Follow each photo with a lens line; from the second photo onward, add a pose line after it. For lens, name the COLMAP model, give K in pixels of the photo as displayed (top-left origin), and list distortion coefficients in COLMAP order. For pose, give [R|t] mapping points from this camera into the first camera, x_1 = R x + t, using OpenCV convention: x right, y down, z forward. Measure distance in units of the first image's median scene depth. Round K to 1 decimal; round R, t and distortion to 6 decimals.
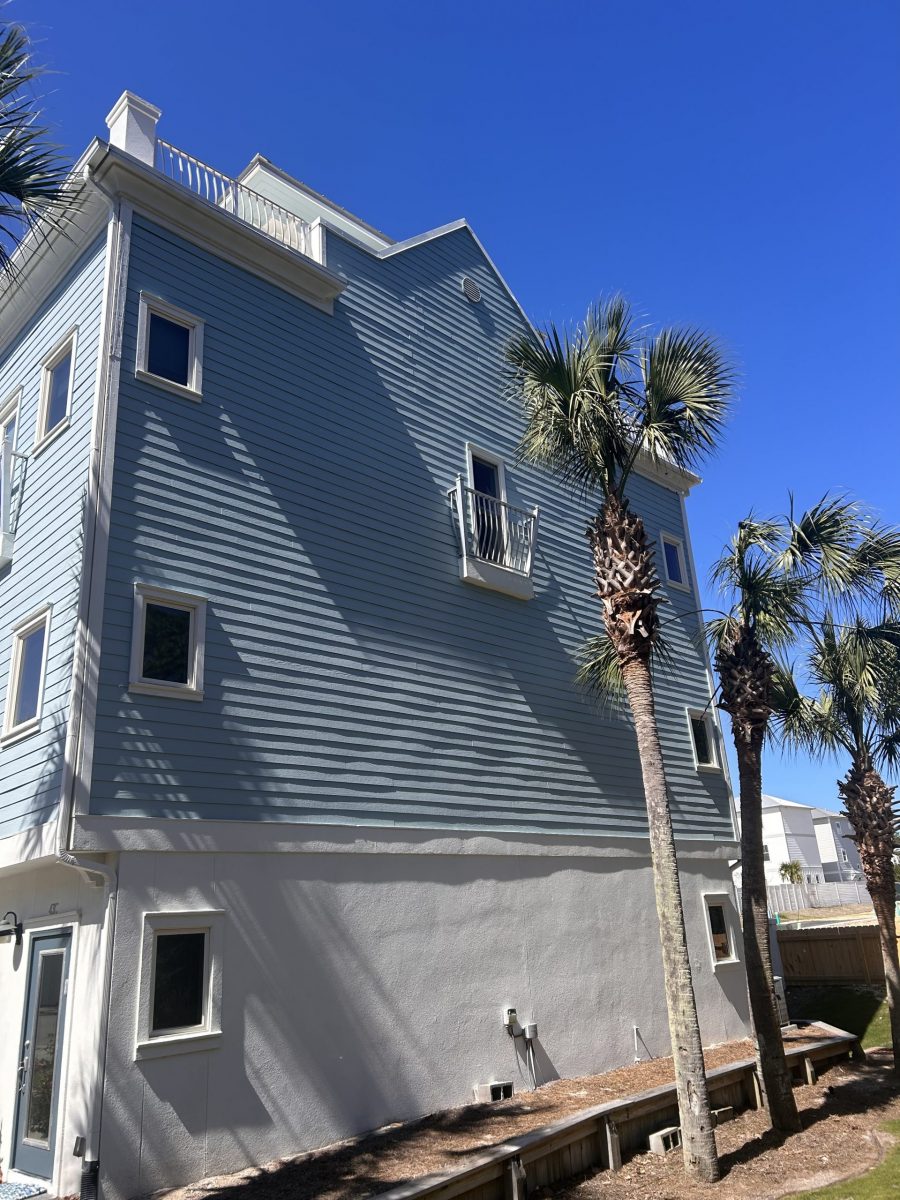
lens RADIAL K [[906.9, 0, 456.0], [0, 906.9, 607.6], [0, 0, 1]] dist [0.059457, -0.078362]
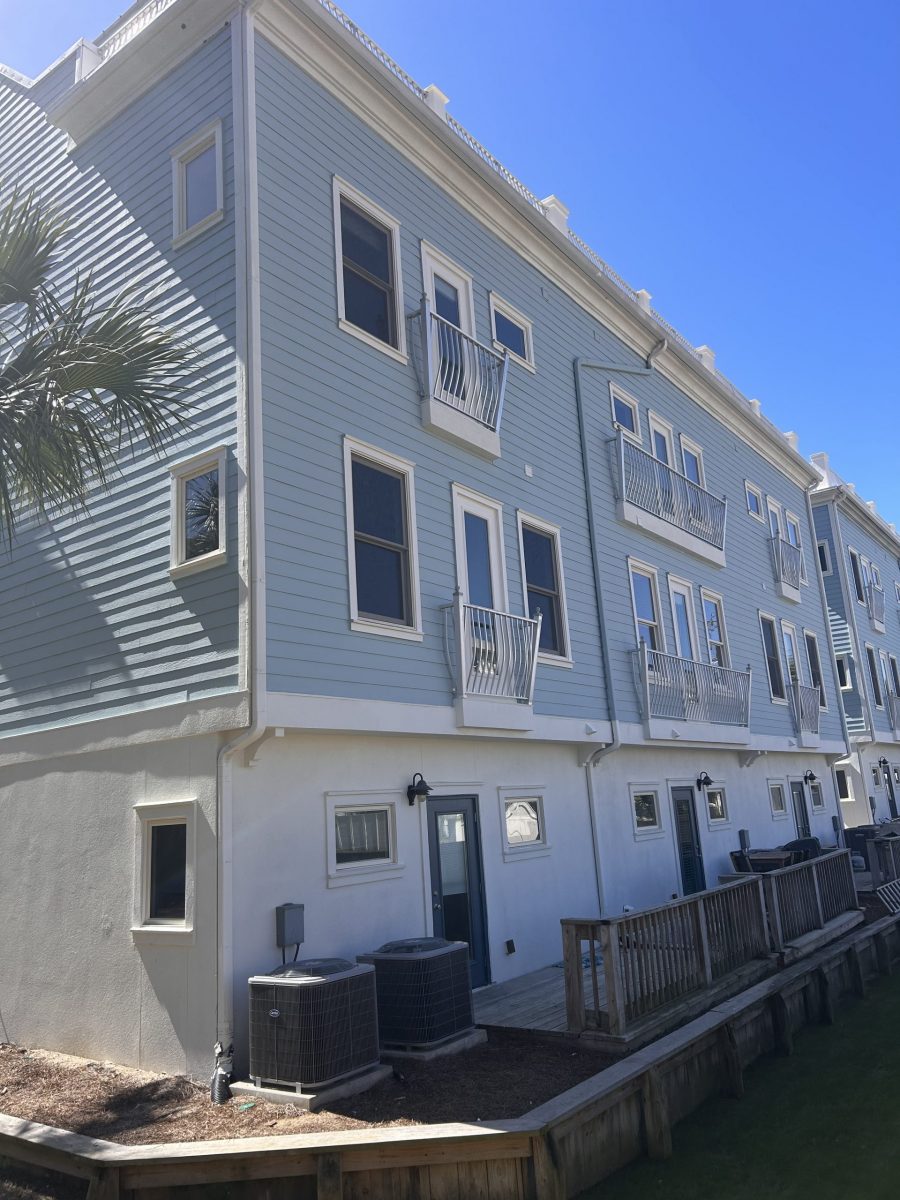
lens RADIAL K [[906.9, 0, 456.0], [0, 906.9, 607.6], [0, 0, 1]] dist [0.059457, -0.078362]
pose [[0.156611, -0.163772, -0.973987, 0.844790], [0.383745, 0.918766, -0.092783, 0.320527], [0.910062, -0.359232, 0.206736, 1.078040]]
